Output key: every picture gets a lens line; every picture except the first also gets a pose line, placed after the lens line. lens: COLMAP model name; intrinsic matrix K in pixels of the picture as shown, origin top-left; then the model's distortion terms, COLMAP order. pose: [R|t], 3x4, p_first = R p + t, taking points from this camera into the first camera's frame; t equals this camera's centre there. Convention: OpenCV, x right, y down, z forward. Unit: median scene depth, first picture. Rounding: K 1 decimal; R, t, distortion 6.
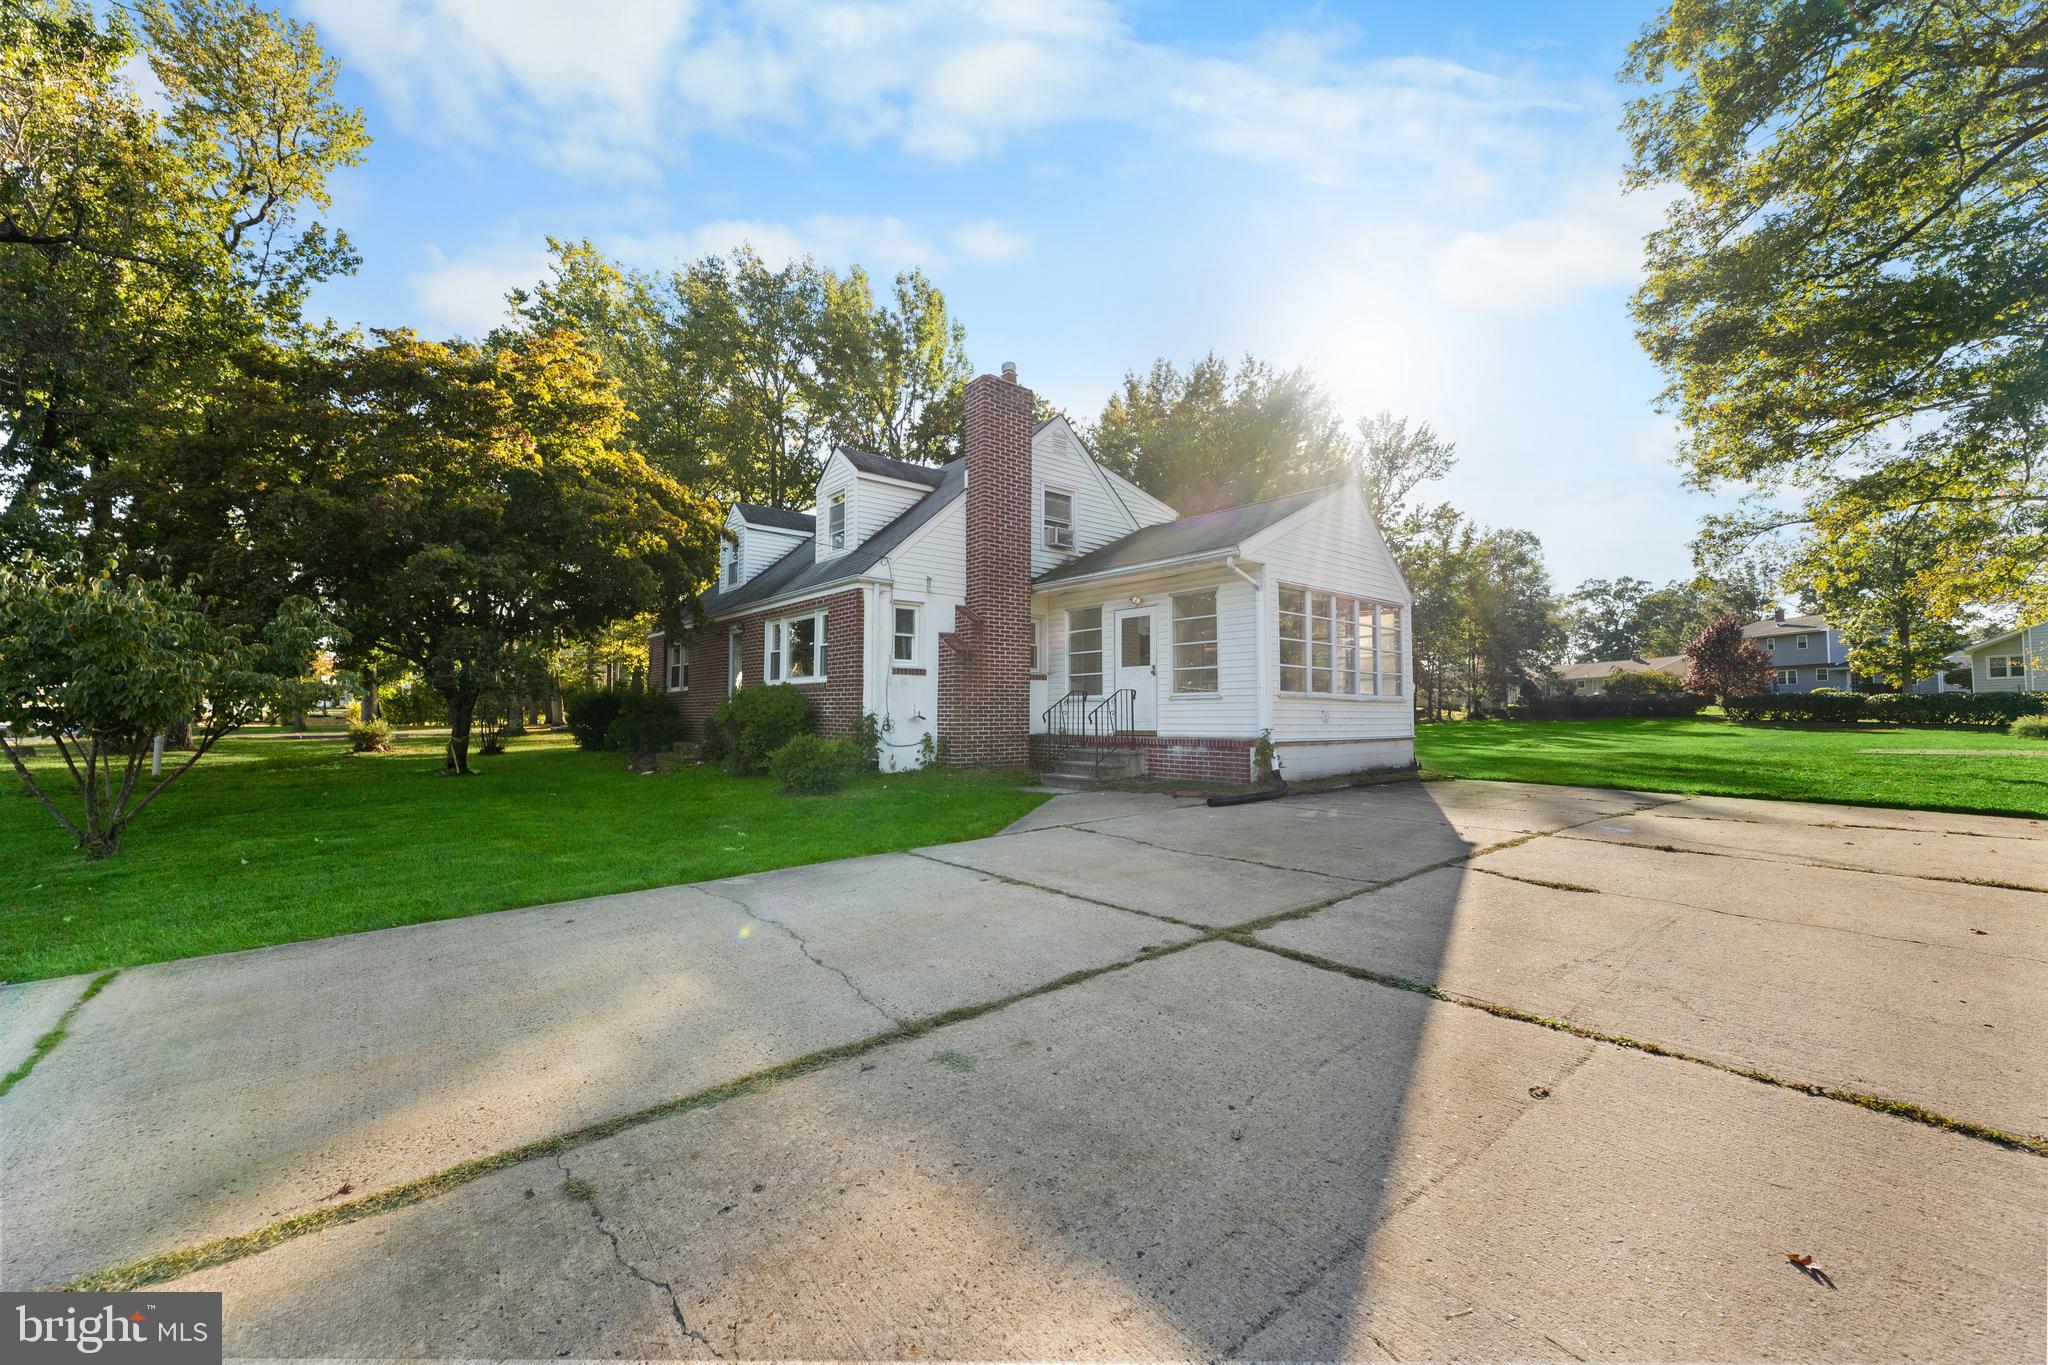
lens RADIAL K [[812.7, 0, 1031.8], [0, 812.7, 681.4], [0, 0, 1]] dist [0.001277, -0.000018]
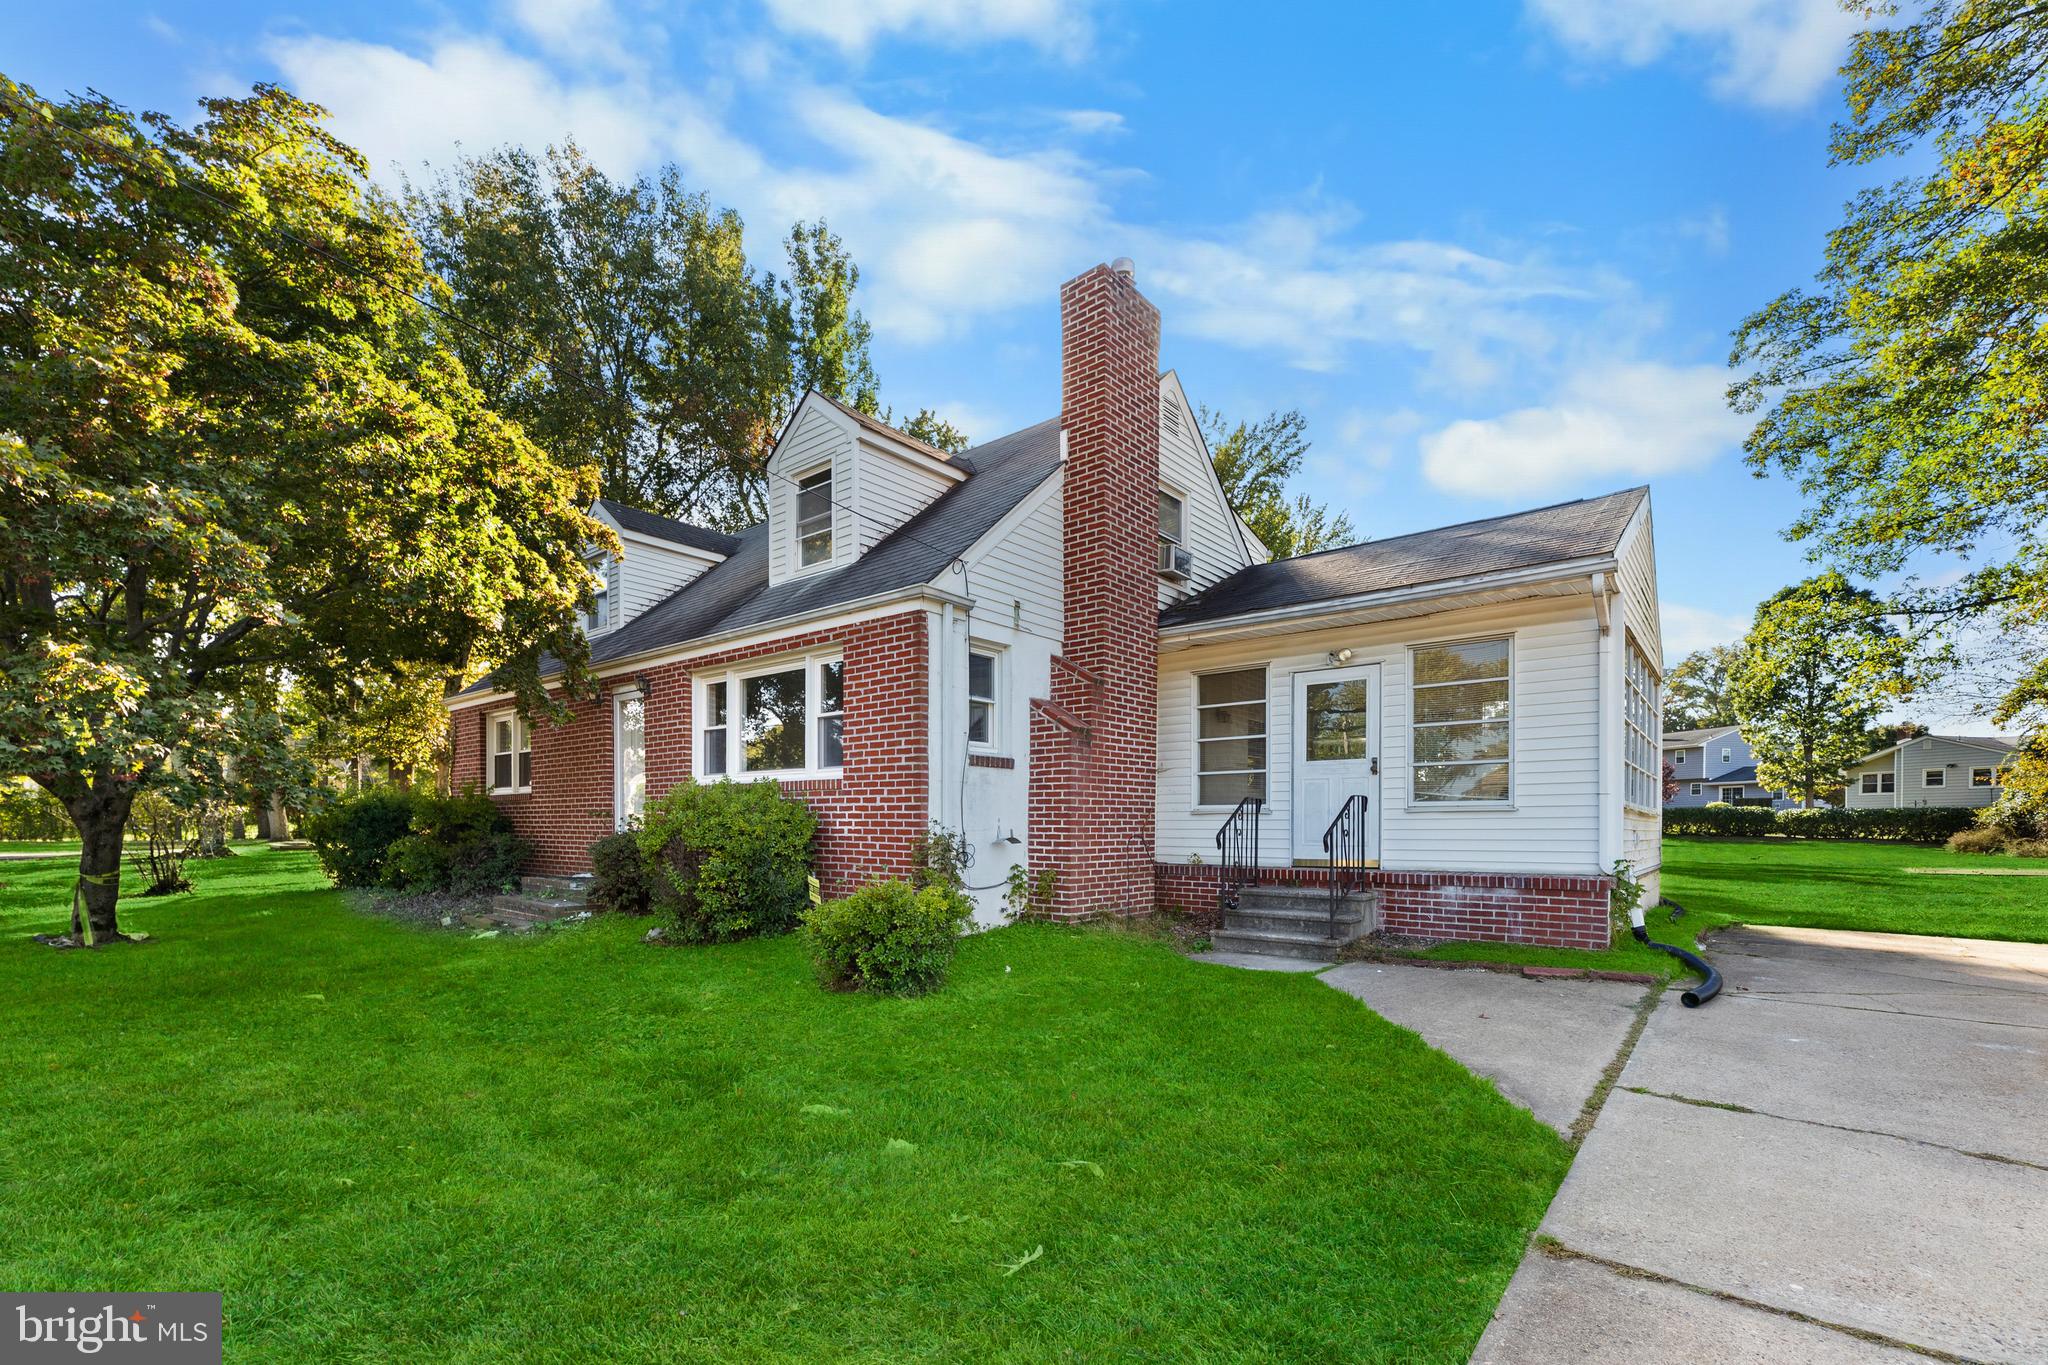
lens RADIAL K [[874.5, 0, 1036.1], [0, 874.5, 842.6], [0, 0, 1]] dist [0.003648, 0.000284]
pose [[0.982109, -0.001737, 0.188306, -0.138667], [-0.009408, 0.998256, 0.058273, 0.005201], [-0.188079, -0.059002, 0.980380, 0.215413]]
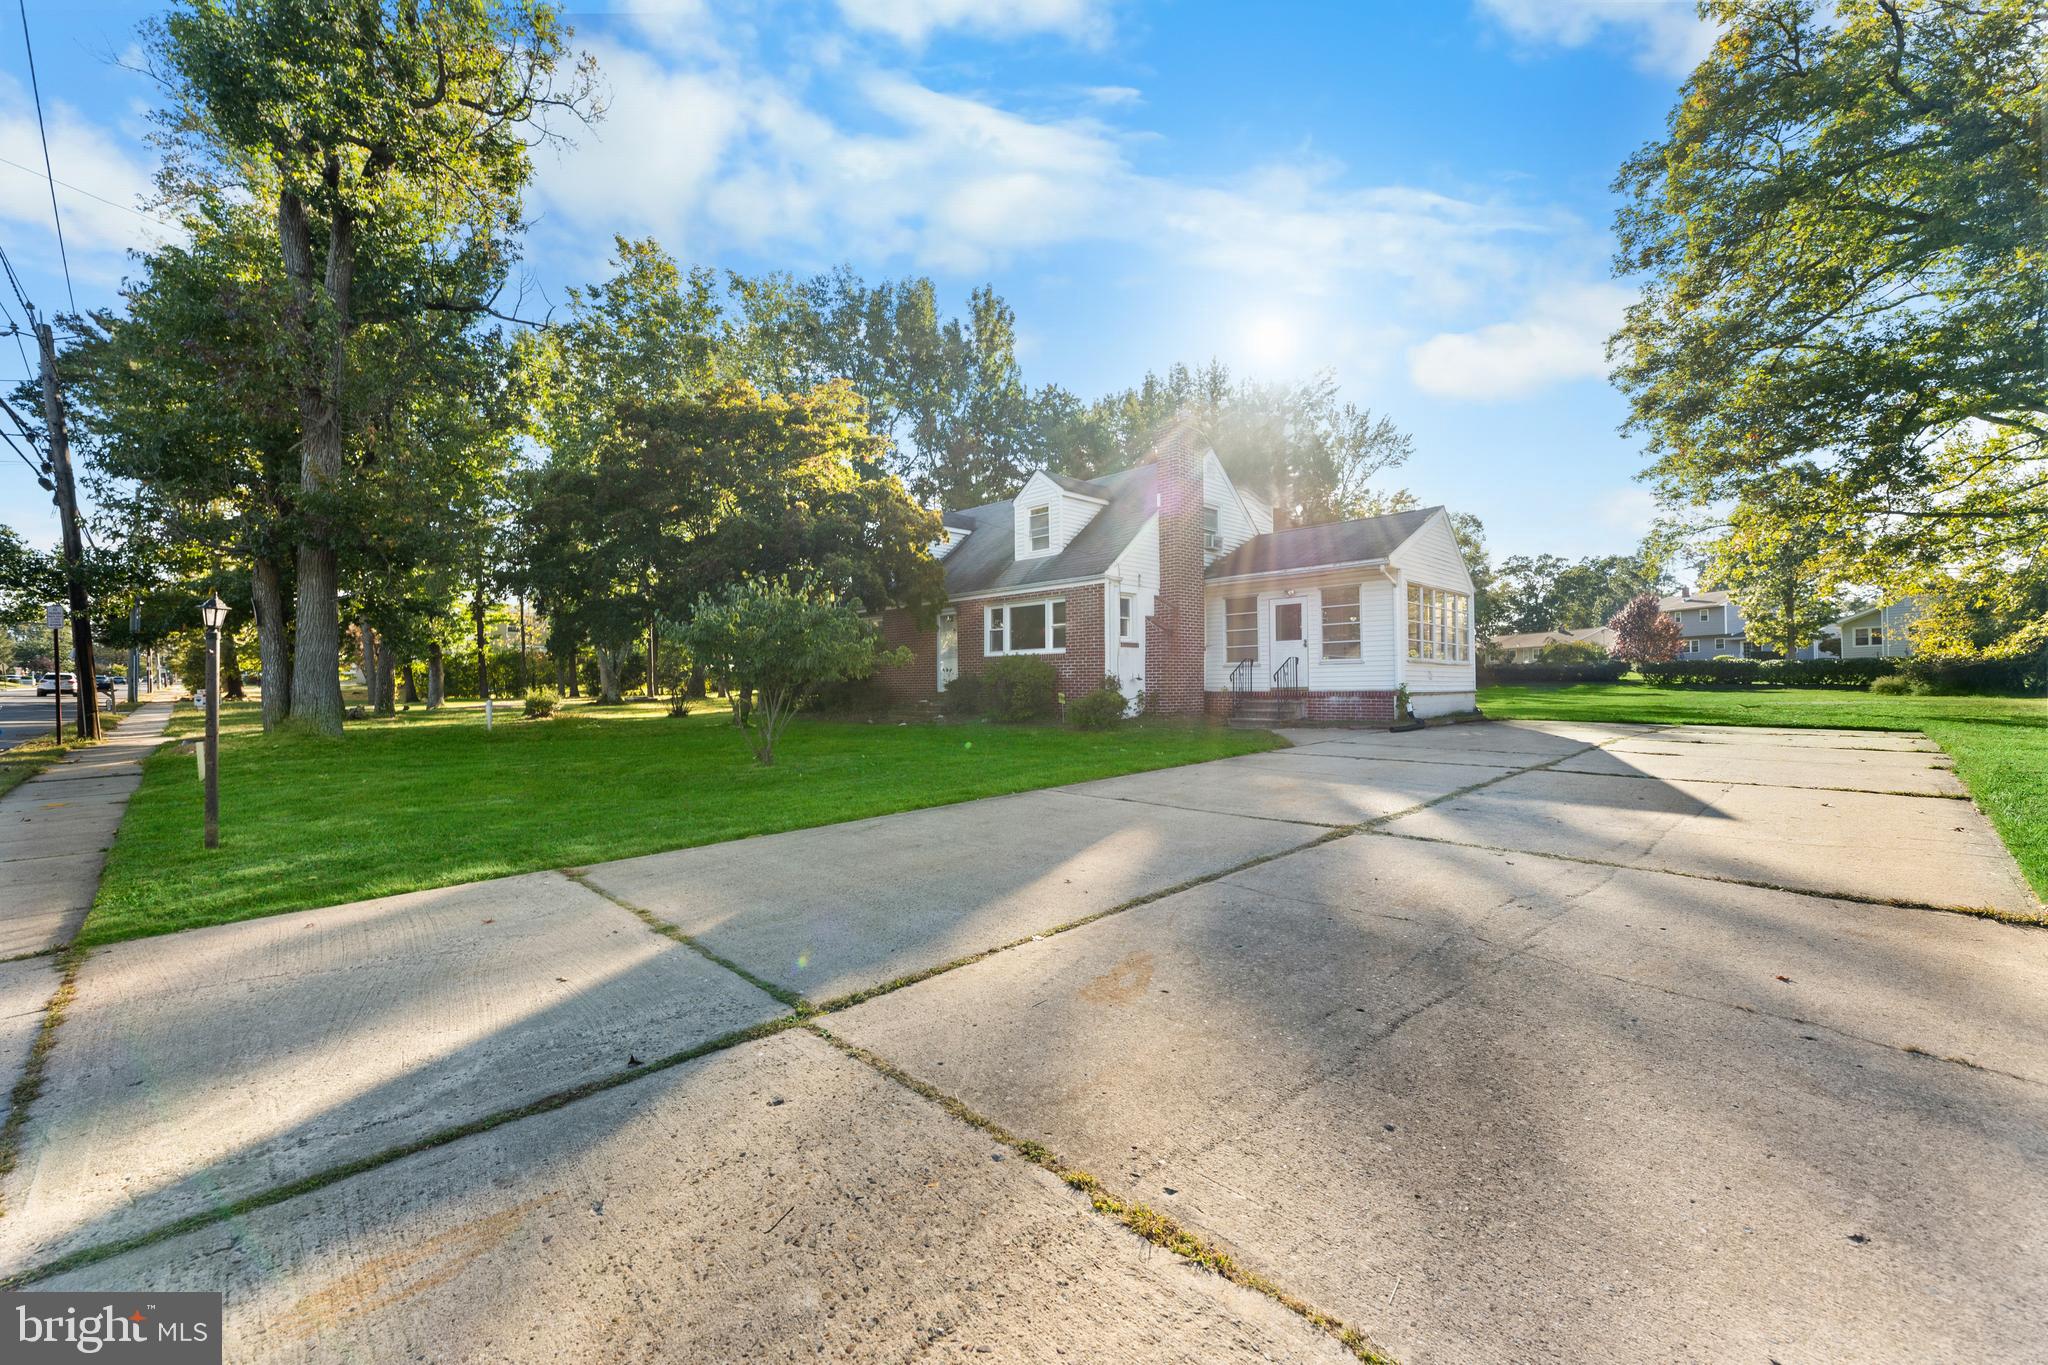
lens RADIAL K [[812.7, 0, 1029.6], [0, 812.7, 681.2], [0, 0, 1]] dist [0.001277, -0.000018]
pose [[0.997110, -0.007787, 0.075571, -0.244737], [0.005255, 0.999420, 0.033657, 0.001065], [-0.075789, -0.033162, 0.996572, -0.200020]]
